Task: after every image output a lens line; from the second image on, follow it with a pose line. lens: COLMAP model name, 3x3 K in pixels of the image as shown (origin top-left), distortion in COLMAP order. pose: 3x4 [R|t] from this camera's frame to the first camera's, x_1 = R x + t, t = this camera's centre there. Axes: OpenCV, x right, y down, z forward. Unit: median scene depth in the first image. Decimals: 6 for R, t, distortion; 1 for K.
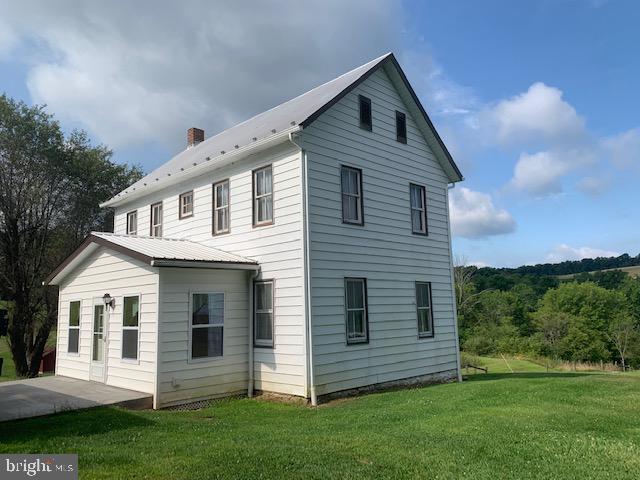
lens RADIAL K [[485.8, 0, 312.1], [0, 485.8, 235.8], [0, 0, 1]] dist [0.088520, -0.128939]
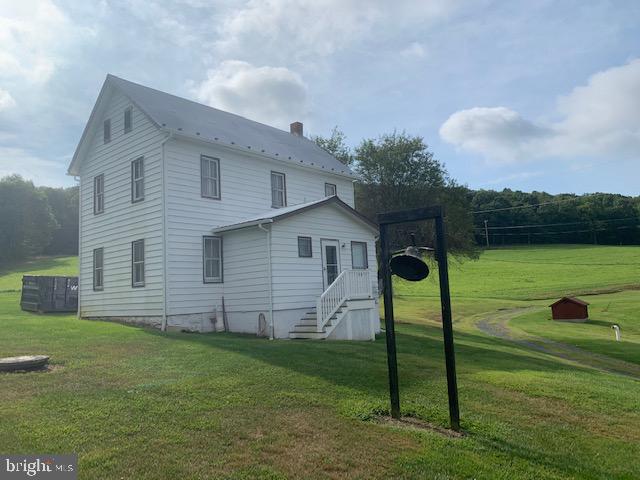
lens RADIAL K [[484.3, 0, 317.1], [0, 484.3, 232.0], [0, 0, 1]] dist [0.064138, -0.102584]
pose [[0.073482, -0.102517, -0.992013, 1.474426], [0.194162, 0.977140, -0.086598, 0.267053], [0.978213, -0.186248, 0.091707, 1.352110]]
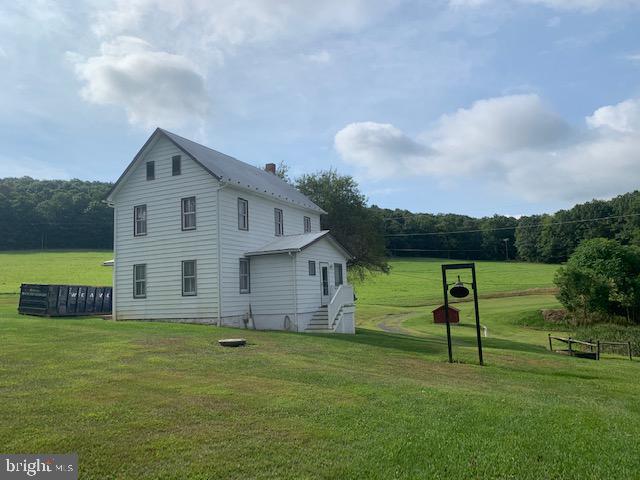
lens RADIAL K [[485.8, 0, 312.1], [0, 485.8, 235.8], [0, 0, 1]] dist [0.088520, -0.128939]
pose [[0.325946, -0.099250, -0.940164, 1.874069], [0.170803, 0.984291, -0.044692, 0.157167], [0.929831, -0.146016, 0.337778, 0.869231]]
